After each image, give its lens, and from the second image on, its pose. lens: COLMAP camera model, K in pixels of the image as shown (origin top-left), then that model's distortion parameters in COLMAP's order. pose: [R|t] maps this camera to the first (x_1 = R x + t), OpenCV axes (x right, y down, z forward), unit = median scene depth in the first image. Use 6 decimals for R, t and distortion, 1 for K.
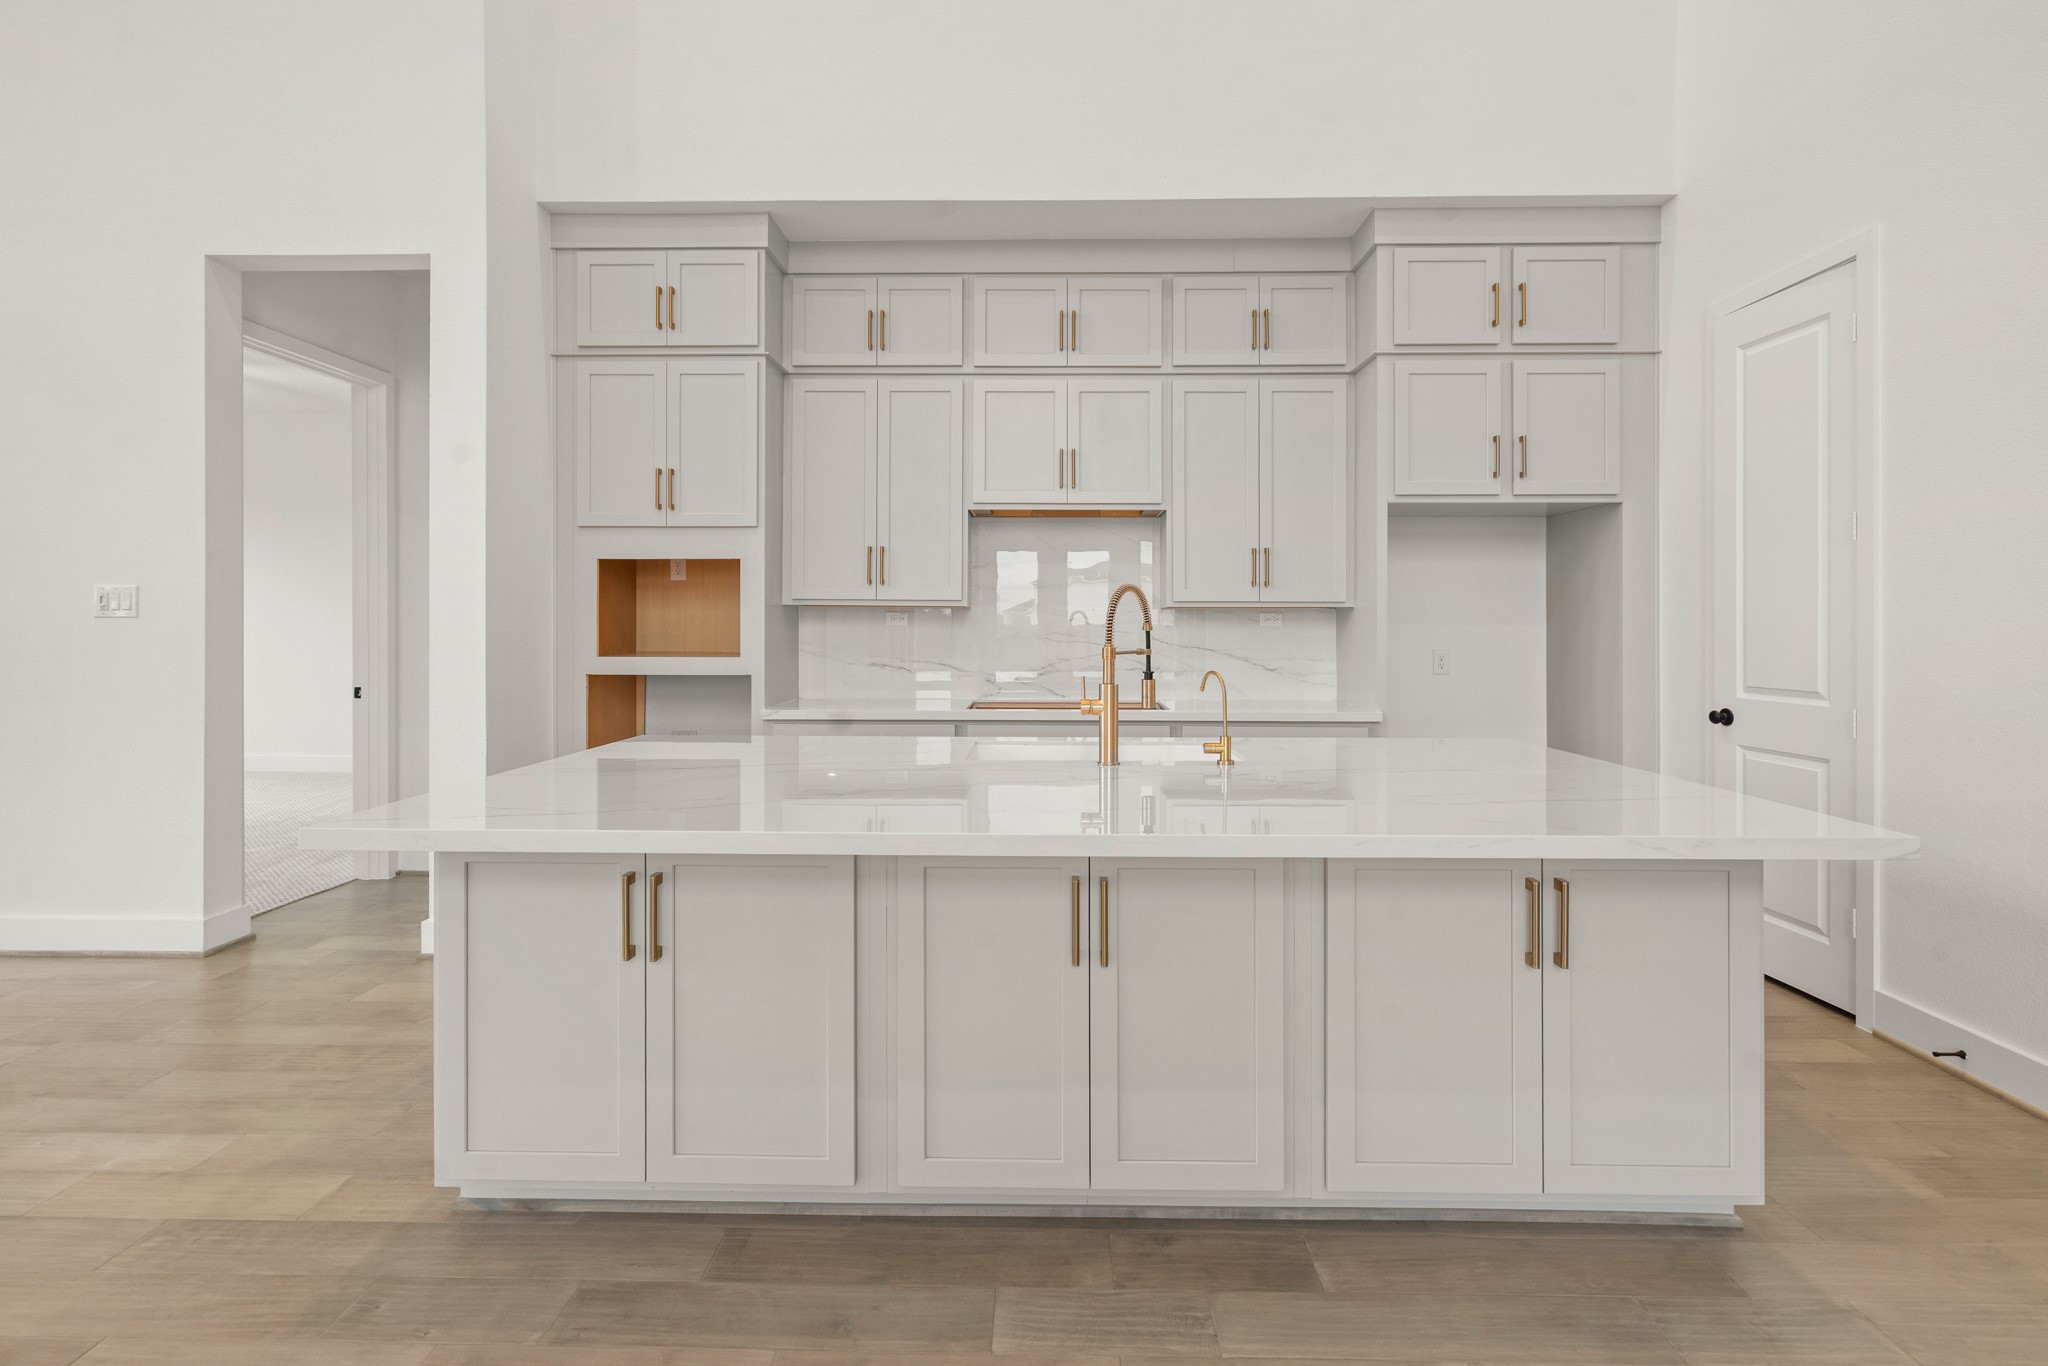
lens RADIAL K [[948.1, 0, 1036.6], [0, 948.1, 620.6], [0, 0, 1]] dist [0.000541, 0.000293]
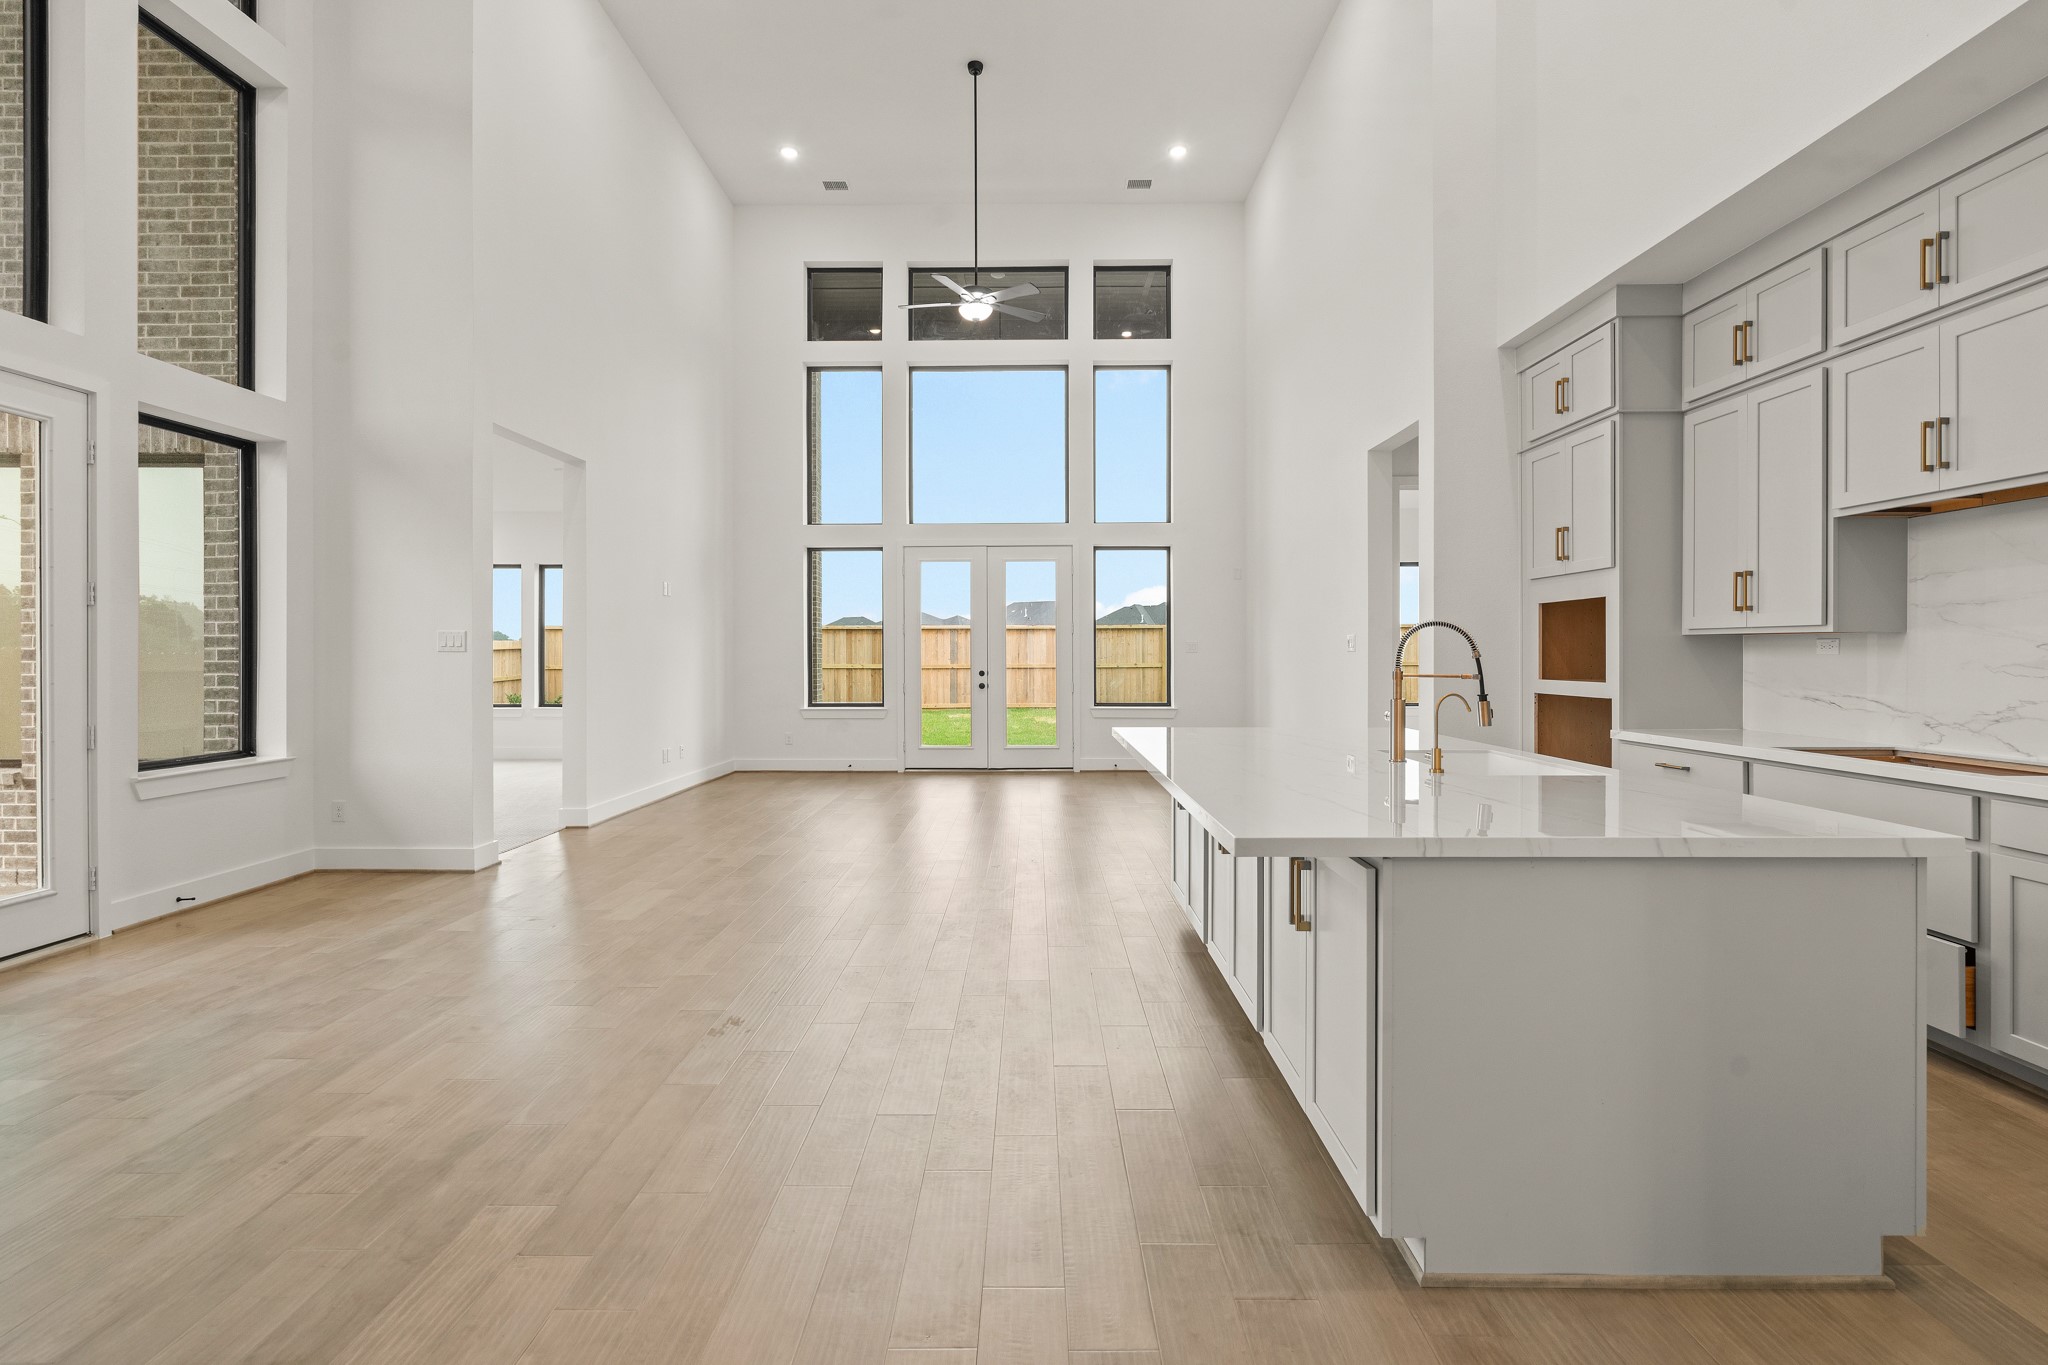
lens RADIAL K [[948.1, 0, 1035.1], [0, 948.1, 652.3], [0, 0, 1]] dist [0.000541, 0.000293]
pose [[0.026648, -0.004989, -0.999632, 0.798383], [0.004531, 0.999978, -0.004869, 0.004014], [0.999635, -0.004400, 0.026670, 0.281221]]
